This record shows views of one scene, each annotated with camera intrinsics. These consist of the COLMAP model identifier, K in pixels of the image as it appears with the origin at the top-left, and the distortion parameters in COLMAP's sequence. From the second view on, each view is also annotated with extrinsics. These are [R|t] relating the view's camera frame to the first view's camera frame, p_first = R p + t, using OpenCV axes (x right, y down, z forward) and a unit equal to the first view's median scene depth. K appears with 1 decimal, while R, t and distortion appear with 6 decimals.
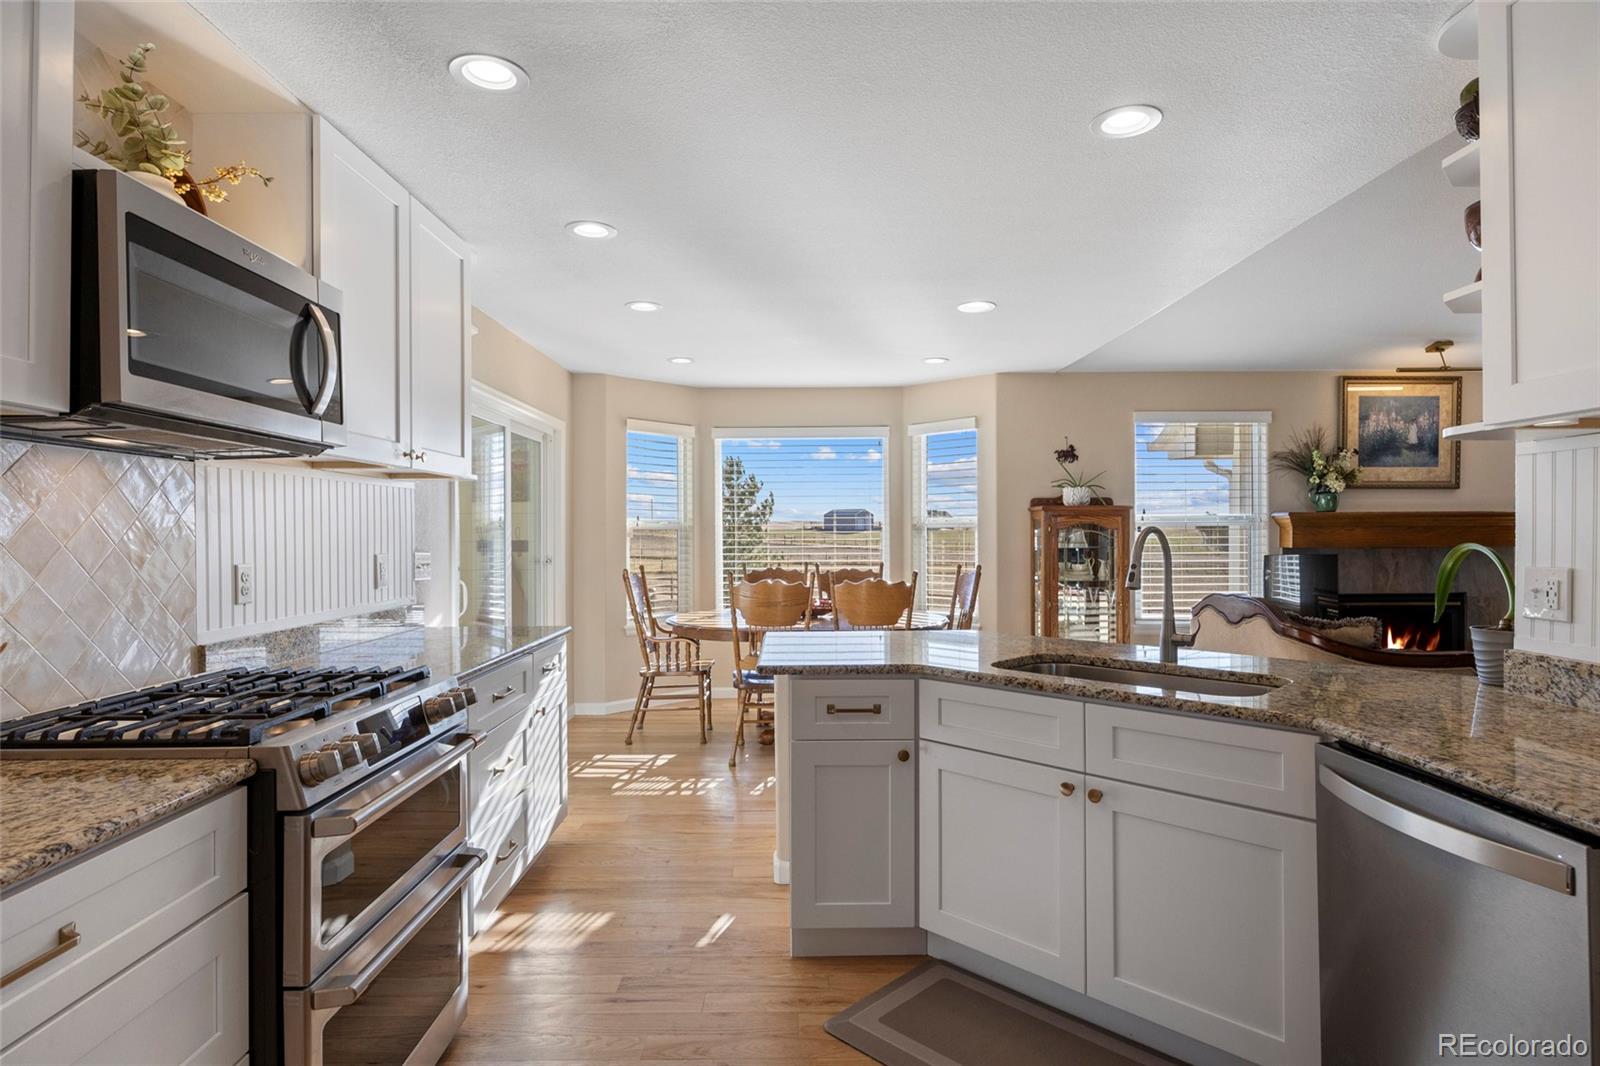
lens RADIAL K [[834.3, 0, 797.2], [0, 834.3, 529.1], [0, 0, 1]] dist [-0.013507, 0.001028]
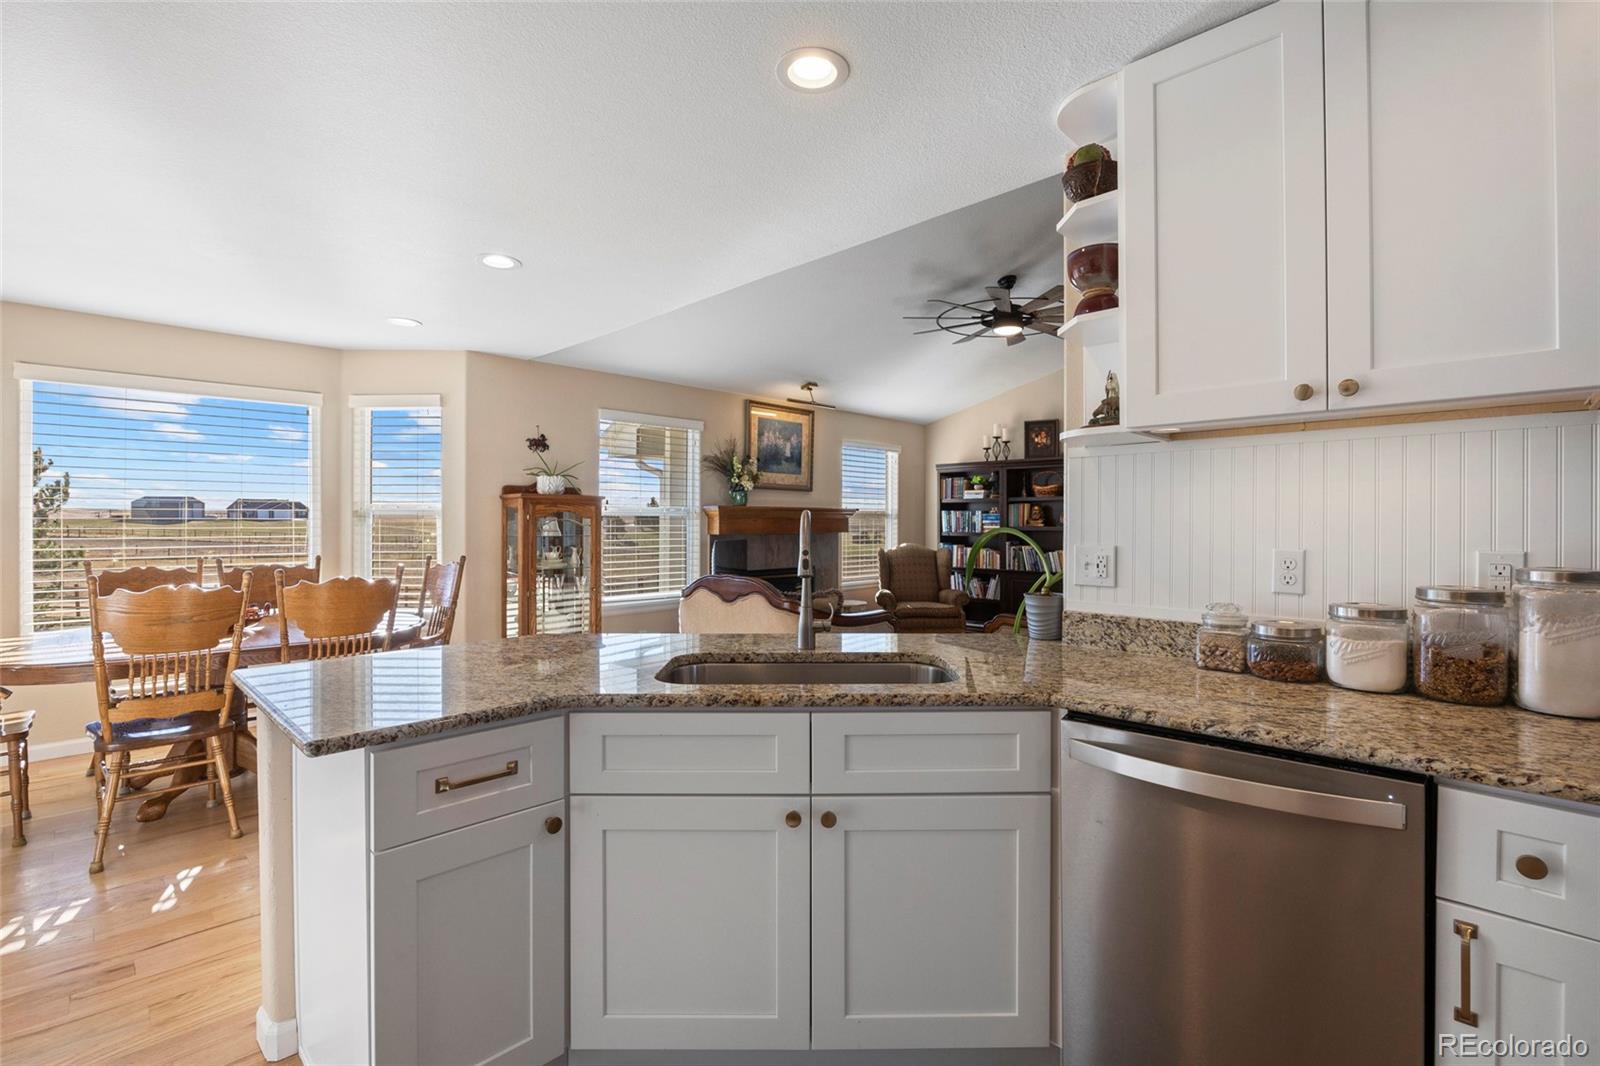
lens RADIAL K [[712.5, 0, 806.6], [0, 712.5, 519.9], [0, 0, 1]] dist [-0.020344, 0.000265]
pose [[0.697343, 0.007870, 0.716694, -0.065736], [-0.006884, 0.999967, -0.004282, 0.004449], [-0.716704, -0.001948, 0.697375, 0.174370]]
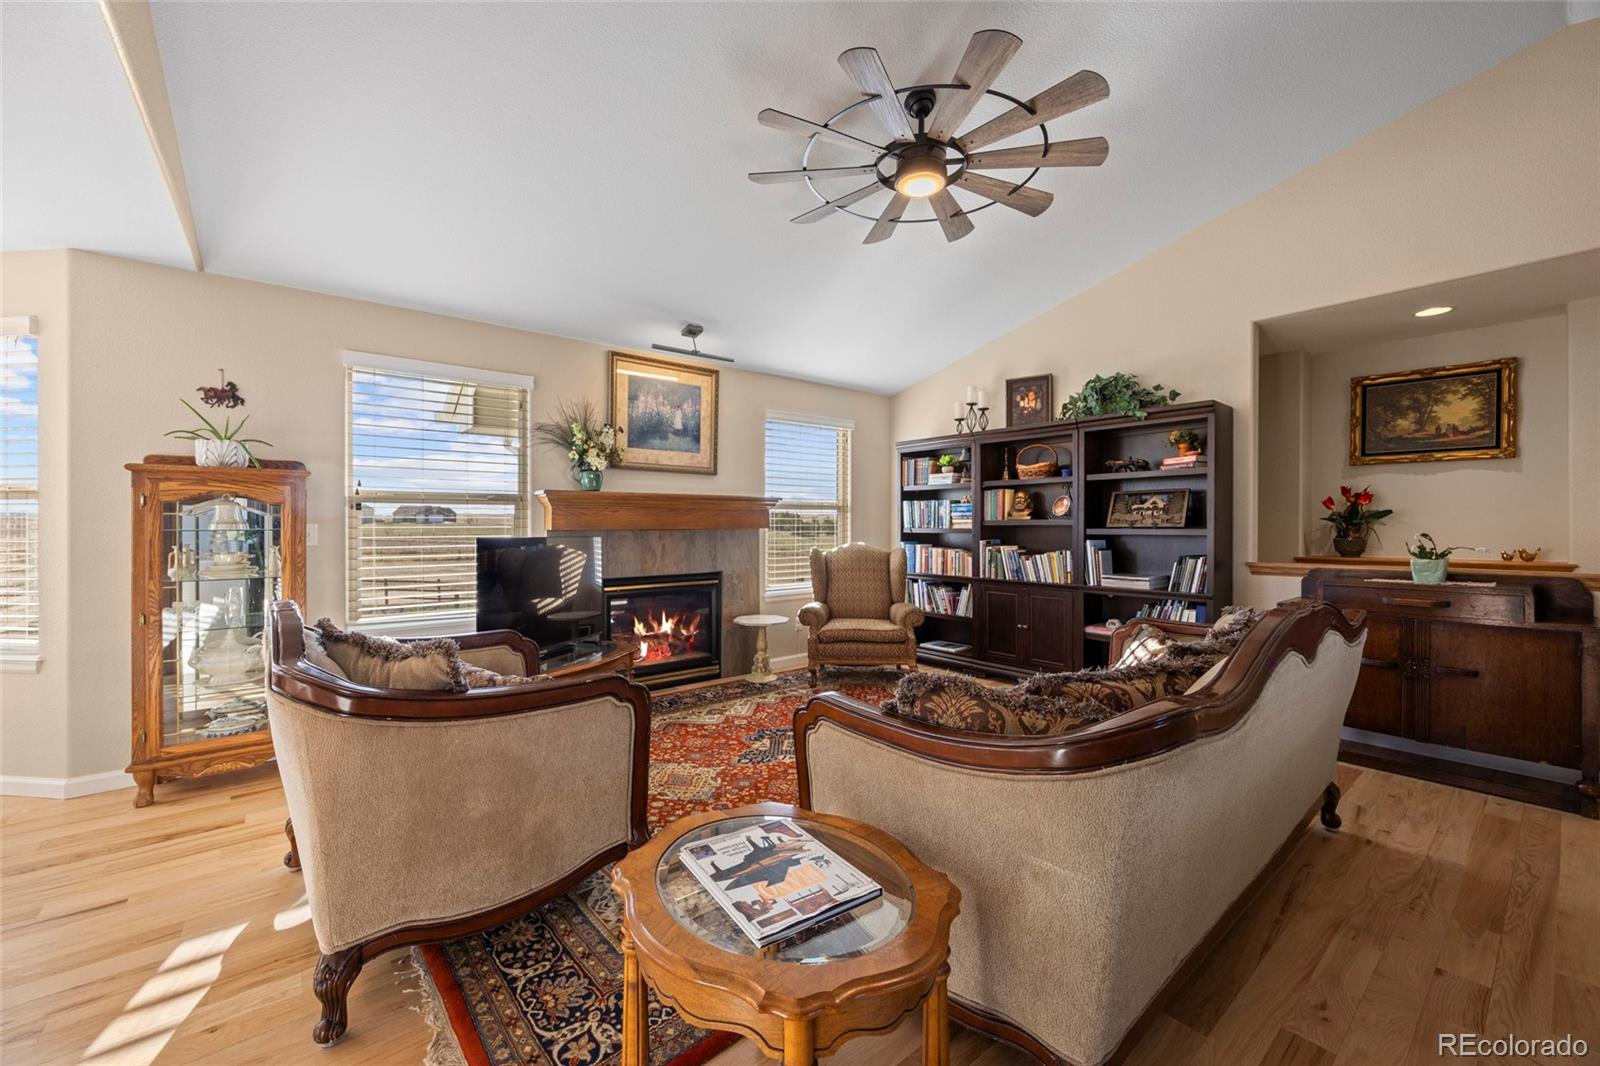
lens RADIAL K [[625.8, 0, 795.7], [0, 625.8, 524.8], [0, 0, 1]] dist [0.002035, 0.000119]
pose [[0.778159, 0.003773, 0.628056, 0.376466], [-0.003862, 0.999992, -0.001222, 0.016758], [-0.628055, -0.001475, 0.778168, 0.308341]]
